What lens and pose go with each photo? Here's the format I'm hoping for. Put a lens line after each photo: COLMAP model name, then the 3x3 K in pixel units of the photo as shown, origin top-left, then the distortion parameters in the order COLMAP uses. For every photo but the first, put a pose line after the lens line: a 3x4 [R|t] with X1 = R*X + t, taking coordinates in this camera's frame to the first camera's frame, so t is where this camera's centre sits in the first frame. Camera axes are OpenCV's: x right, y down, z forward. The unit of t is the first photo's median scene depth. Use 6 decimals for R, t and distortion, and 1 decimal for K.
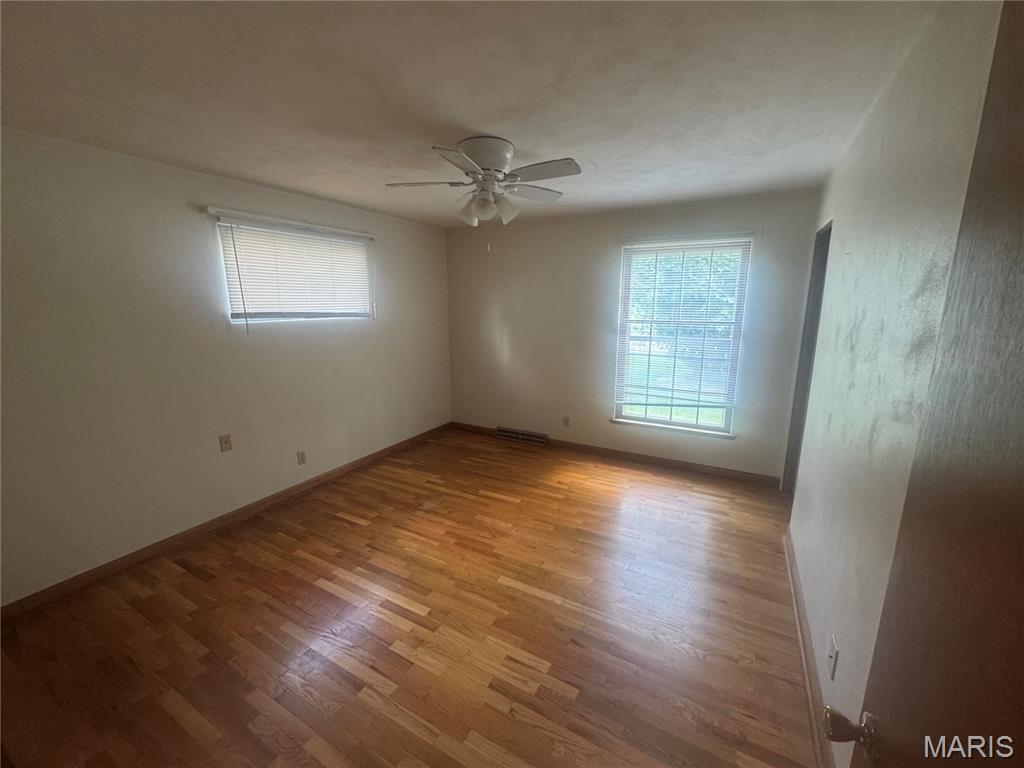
lens RADIAL K [[411.1, 0, 512.0], [0, 411.1, 384.0], [0, 0, 1]] dist [-0.000821, 0.000019]
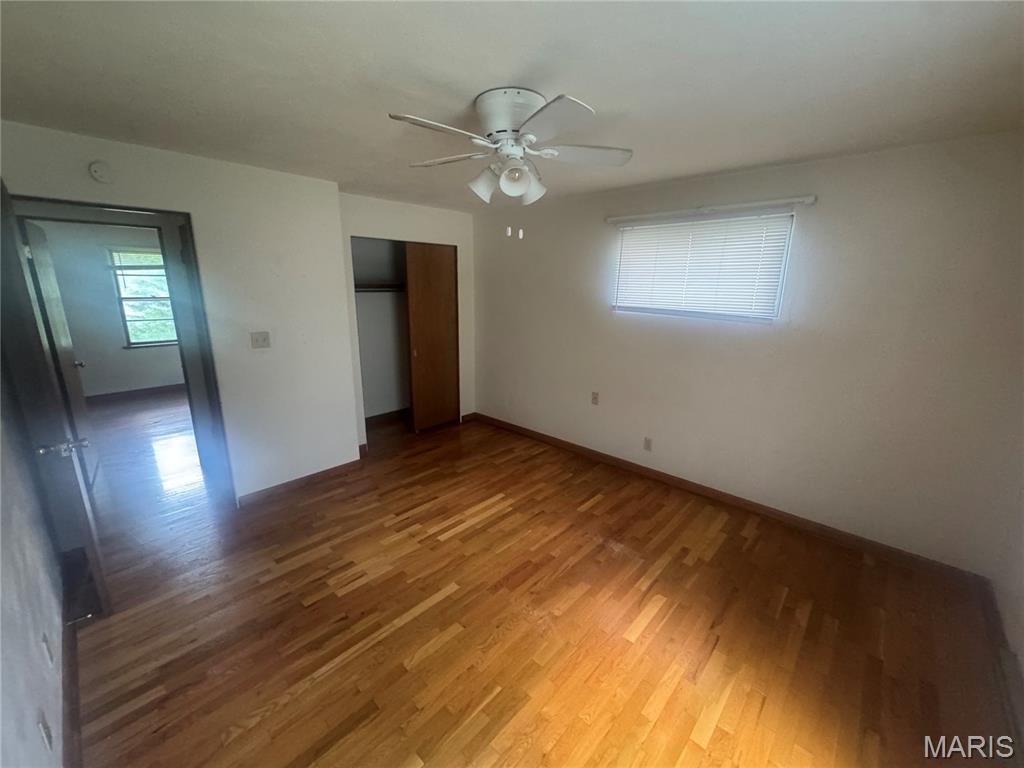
lens RADIAL K [[411.1, 0, 512.0], [0, 411.1, 384.0], [0, 0, 1]] dist [-0.000821, 0.000019]
pose [[-0.239766, 0.236593, -0.941560, 0.667958], [-0.201719, 0.936543, 0.286700, -0.249350], [0.949643, 0.258672, -0.176826, 1.059026]]
